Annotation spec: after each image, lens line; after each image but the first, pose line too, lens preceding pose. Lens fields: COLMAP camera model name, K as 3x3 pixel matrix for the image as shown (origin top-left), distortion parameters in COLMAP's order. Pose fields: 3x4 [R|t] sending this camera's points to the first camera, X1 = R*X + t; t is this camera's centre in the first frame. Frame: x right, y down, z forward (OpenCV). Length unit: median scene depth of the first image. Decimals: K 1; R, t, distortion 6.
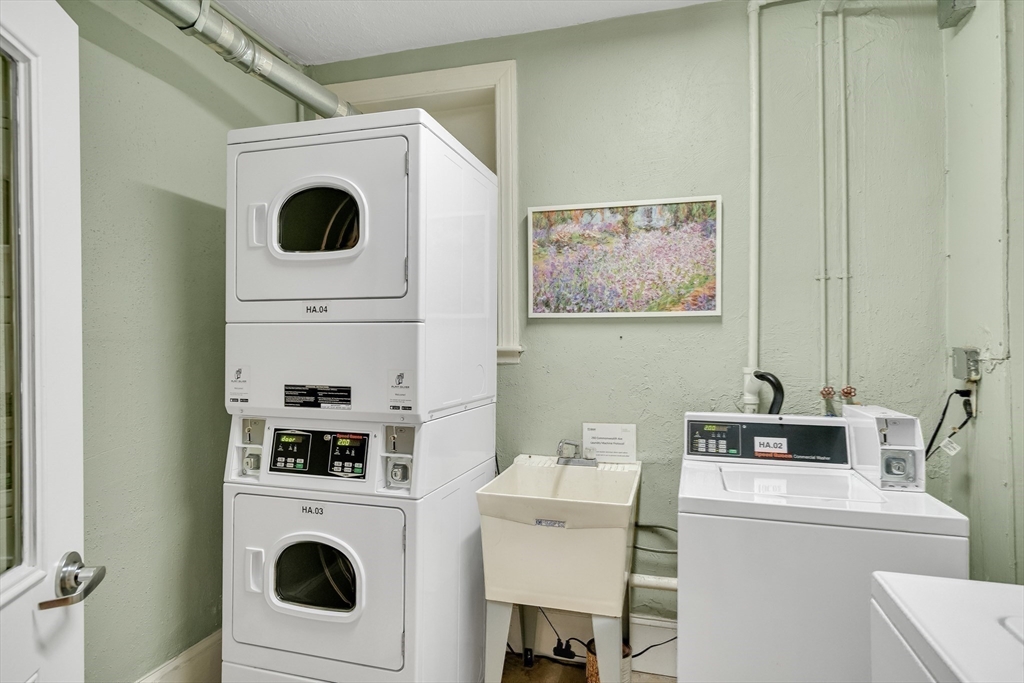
lens RADIAL K [[586.0, 0, 511.0], [0, 586.0, 344.7], [0, 0, 1]] dist [-0.003121, -0.001247]
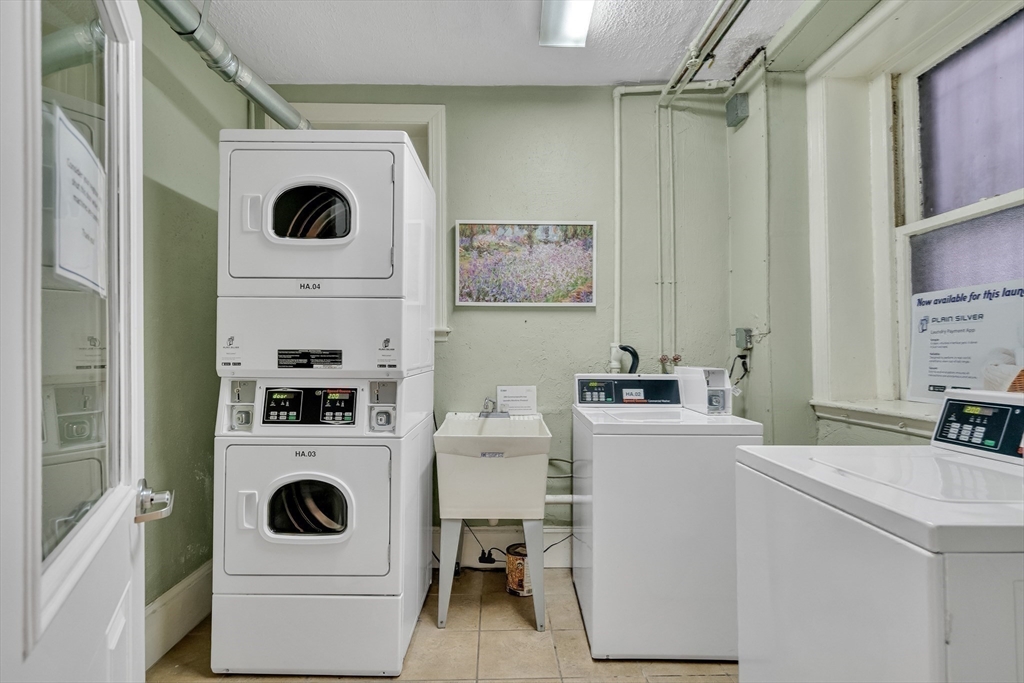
lens RADIAL K [[482.8, 0, 510.4], [0, 482.8, 344.0], [0, 0, 1]] dist [-0.015944, 0.001711]
pose [[0.954948, 0.004893, 0.296732, -0.204921], [-0.002114, 0.999951, -0.009684, 0.059205], [-0.296765, 0.008620, 0.954912, -0.056532]]
